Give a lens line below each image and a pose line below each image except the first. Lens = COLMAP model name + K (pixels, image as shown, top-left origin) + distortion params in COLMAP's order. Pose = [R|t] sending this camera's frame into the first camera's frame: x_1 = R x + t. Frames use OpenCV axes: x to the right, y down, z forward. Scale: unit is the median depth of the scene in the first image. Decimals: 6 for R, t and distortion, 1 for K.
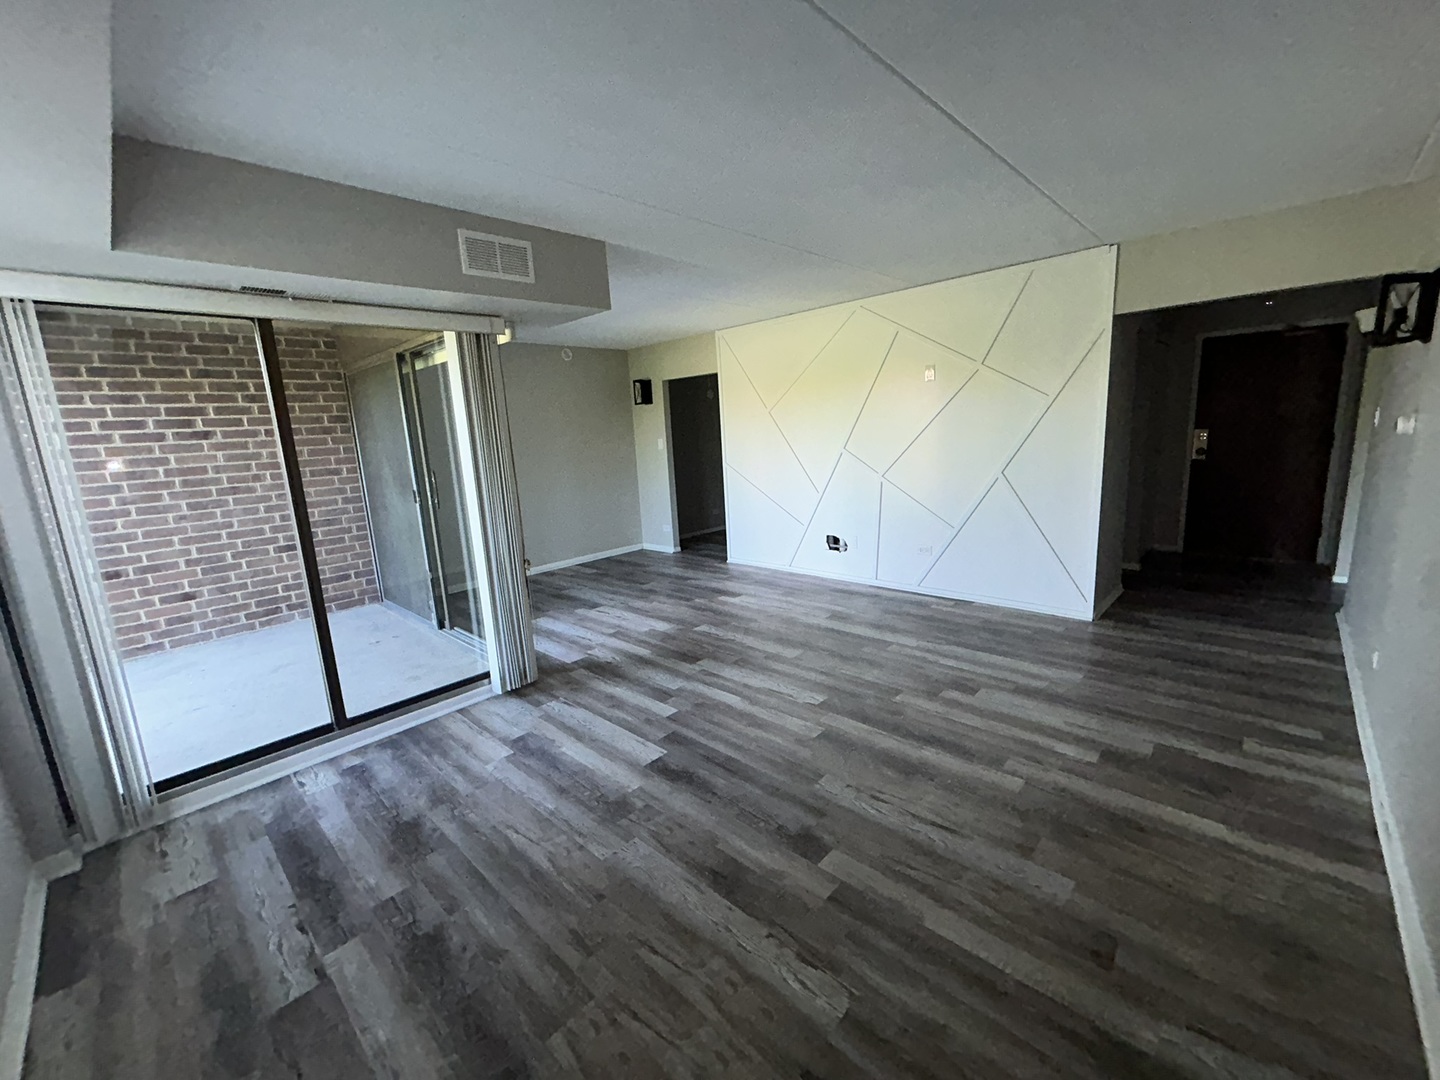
lens RADIAL K [[583.1, 0, 718.3], [0, 583.1, 538.3], [0, 0, 1]] dist [0.000397, 0.001367]
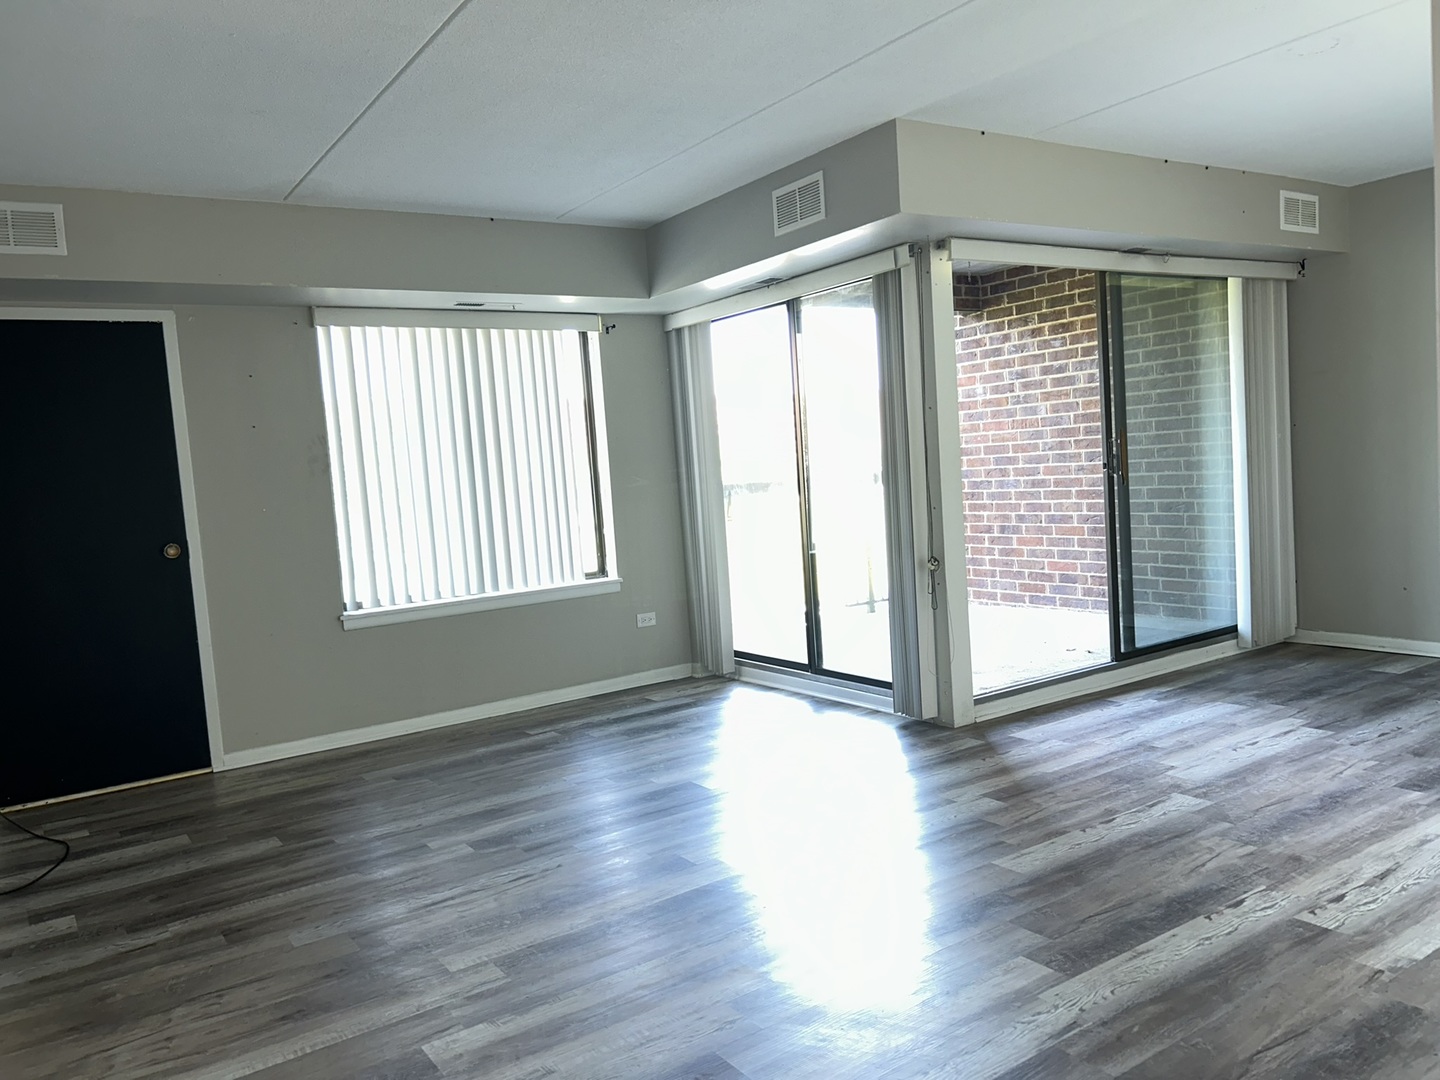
lens RADIAL K [[1088.1, 0, 733.0], [0, 1088.1, 554.5], [0, 0, 1]] dist [0.056285, -0.059740]
pose [[-0.203062, 0.154826, -0.966848, 0.867351], [-0.102707, 0.978605, 0.178280, -0.153930], [0.973764, 0.135504, -0.182816, 0.814088]]
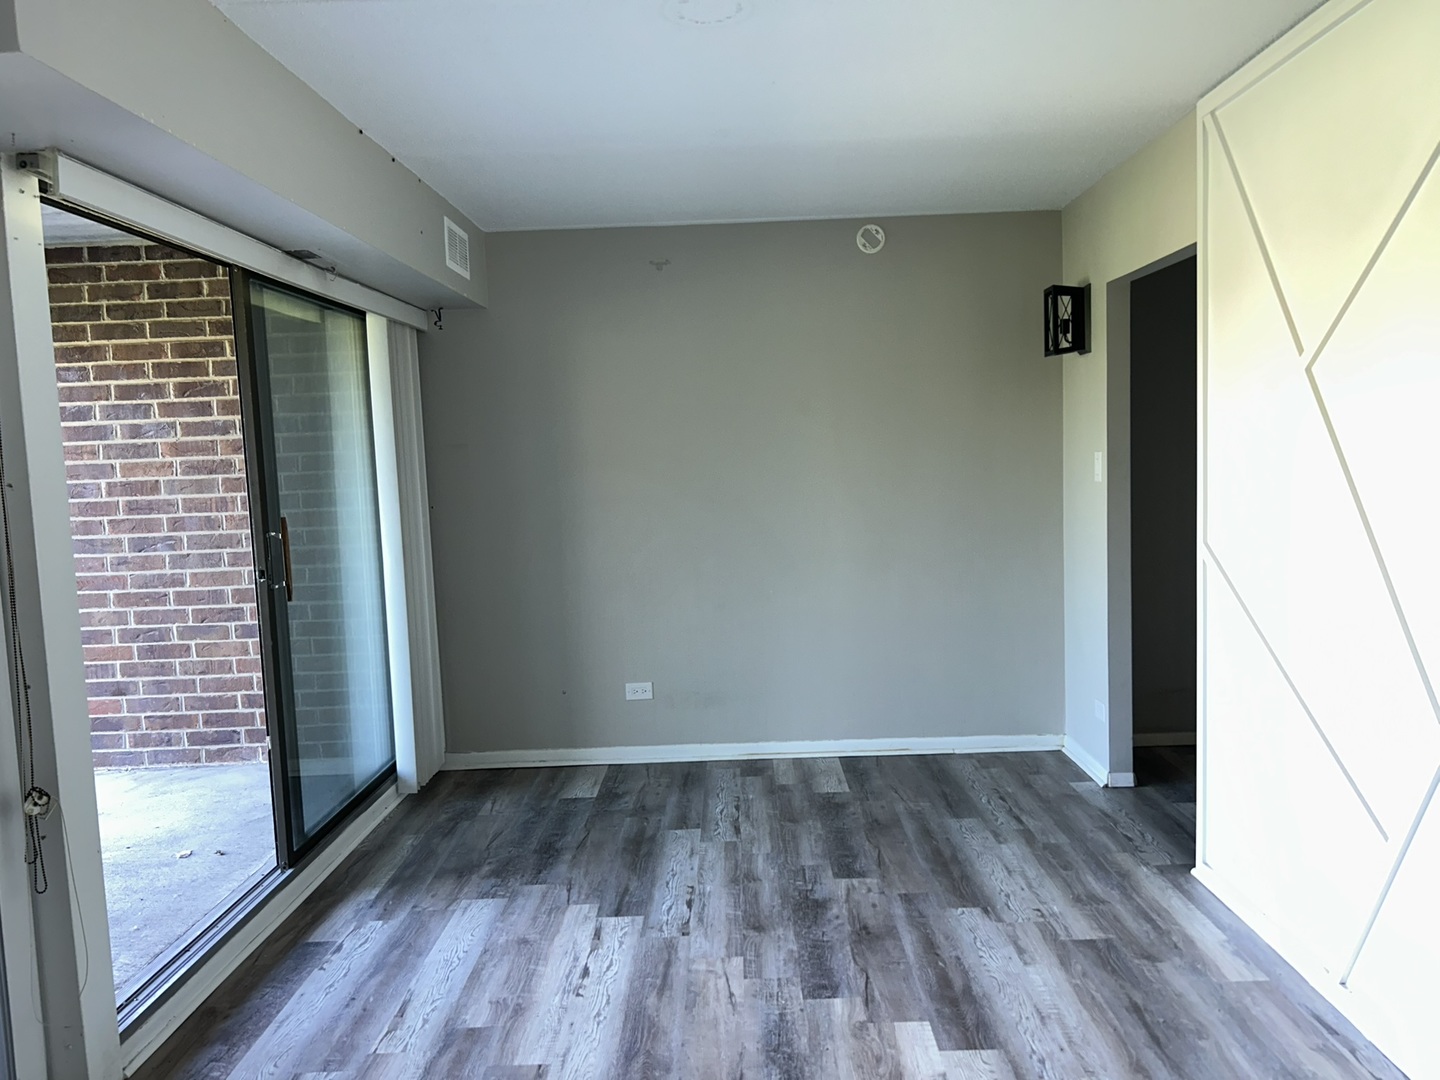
lens RADIAL K [[1088.1, 0, 737.1], [0, 1088.1, 548.4], [0, 0, 1]] dist [0.056285, -0.059740]
pose [[0.687419, 0.095760, -0.719920, 0.371240], [-0.135919, 0.990718, 0.001997, -0.141909], [0.713429, 0.096478, 0.694054, 0.663445]]
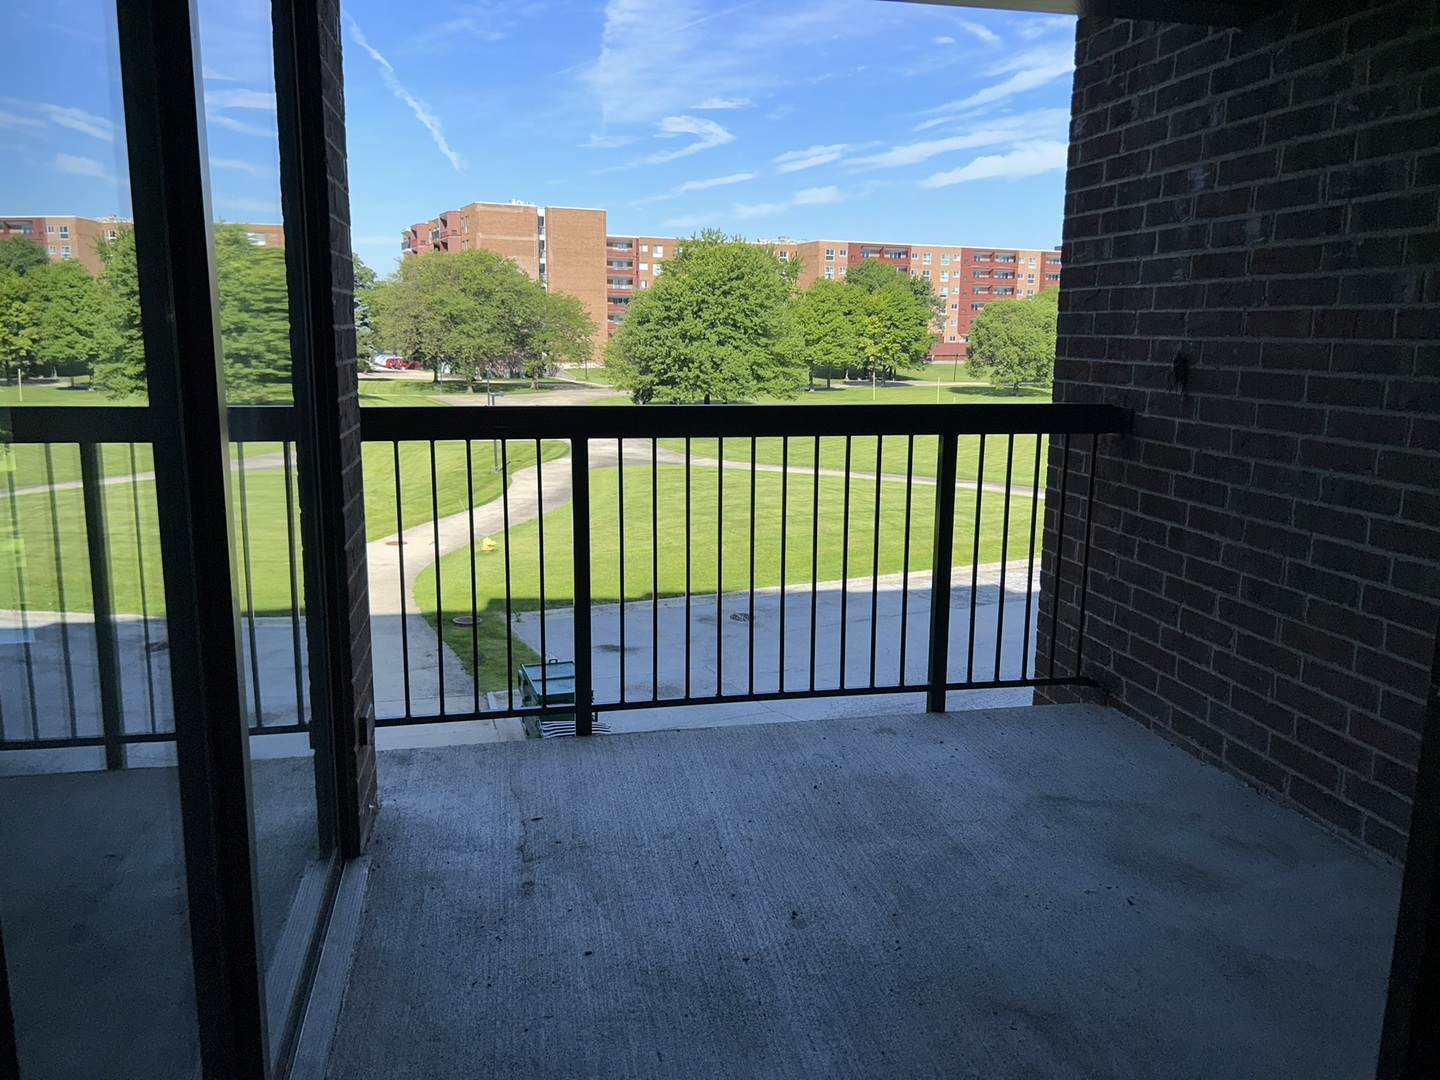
lens RADIAL K [[1088.1, 0, 734.4], [0, 1088.1, 523.6], [0, 0, 1]] dist [0.056285, -0.059740]
pose [[-0.549006, 0.198197, -0.811979, -0.259209], [-0.136288, 0.937248, 0.320924, -0.141481], [0.824632, 0.286852, -0.487543, 0.974131]]
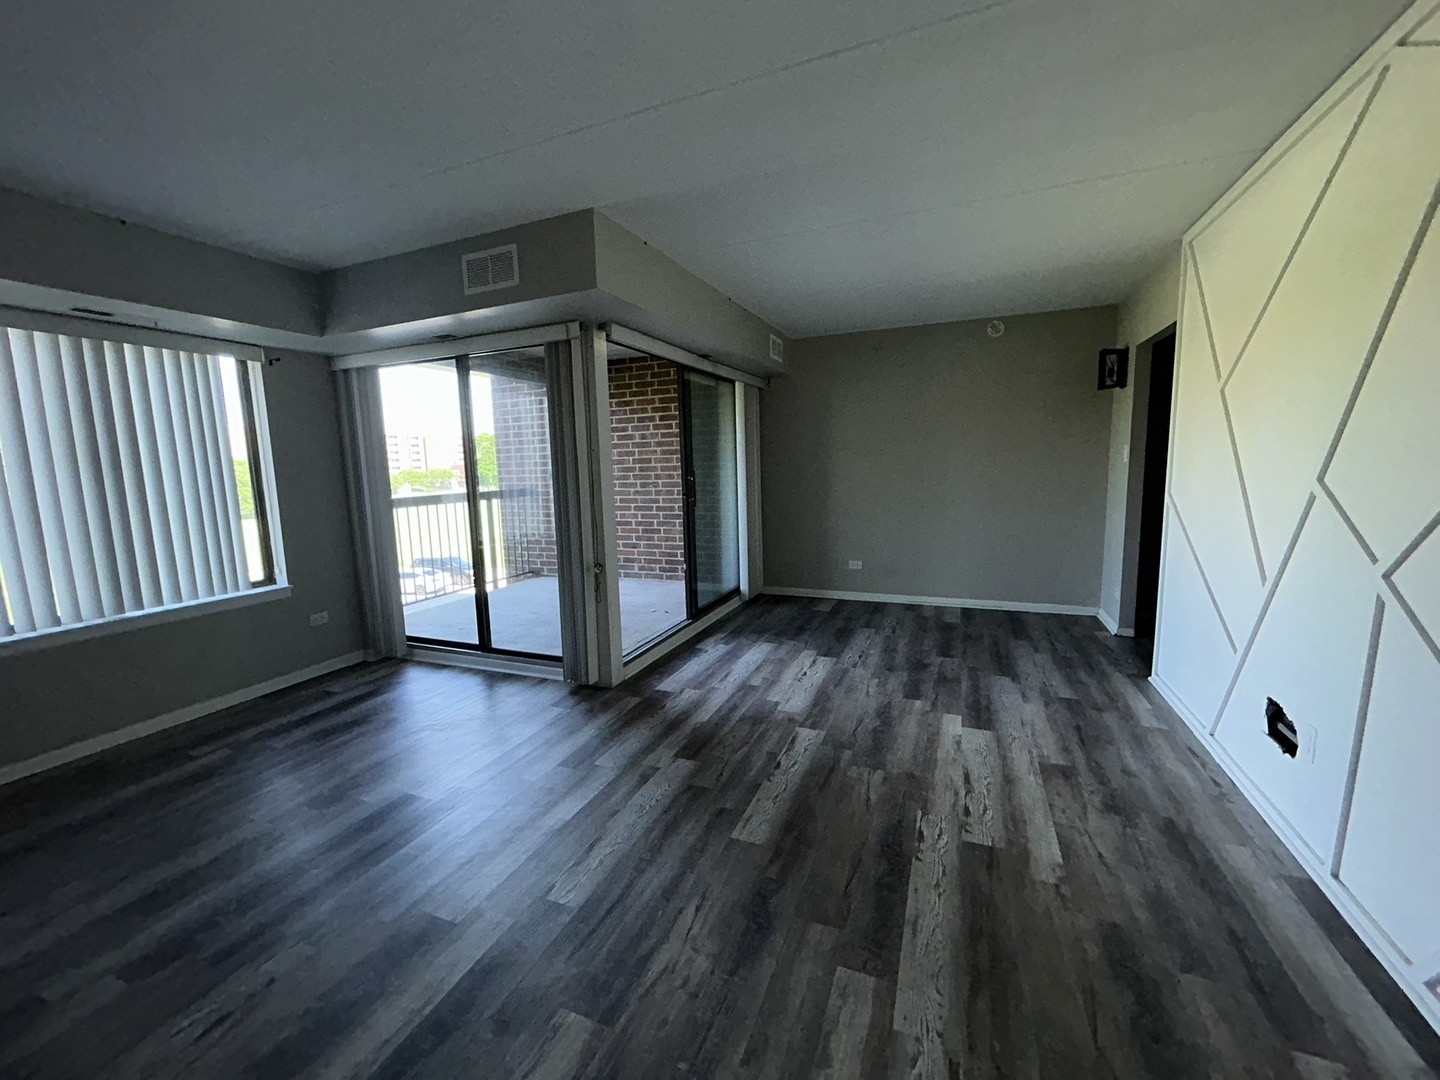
lens RADIAL K [[583.1, 0, 717.7], [0, 583.1, 536.9], [0, 0, 1]] dist [0.000397, 0.001367]
pose [[0.359600, 0.164793, -0.918439, 0.520146], [-0.165562, 0.979932, 0.111004, -0.122656], [0.918301, 0.112142, 0.379668, 0.653283]]
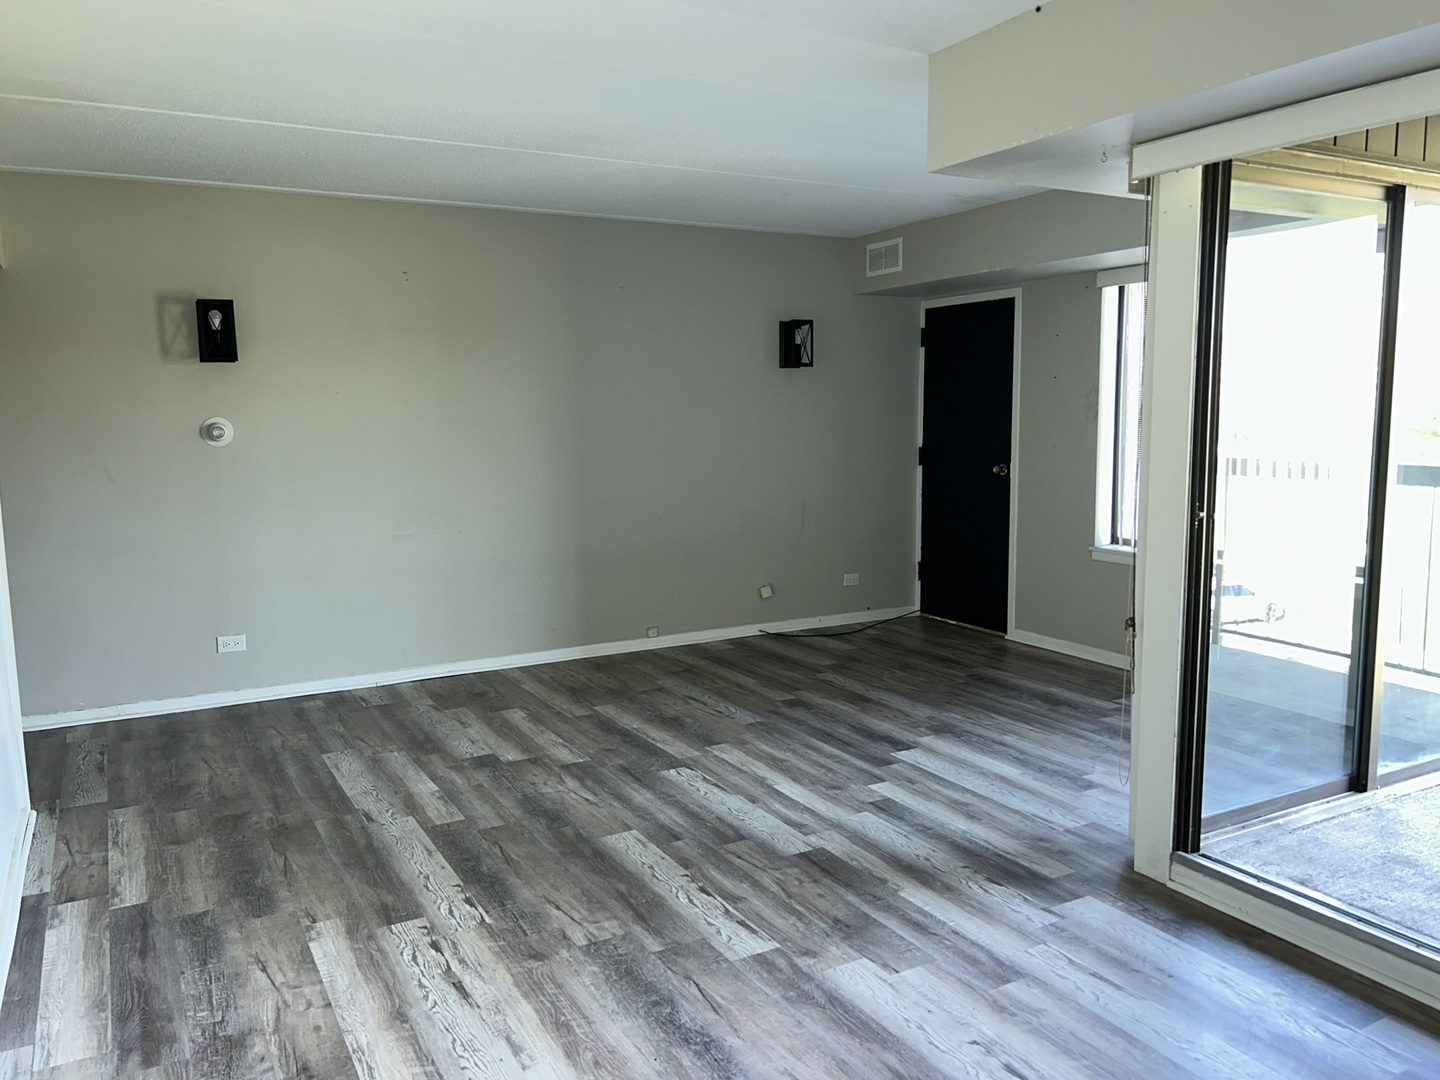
lens RADIAL K [[1088.1, 0, 730.4], [0, 1088.1, 540.3], [0, 0, 1]] dist [0.056285, -0.059740]
pose [[-0.954195, 0.030066, 0.297670, -0.229242], [0.117609, 0.952536, 0.280791, -0.276919], [-0.275099, 0.302938, -0.912441, 1.586411]]
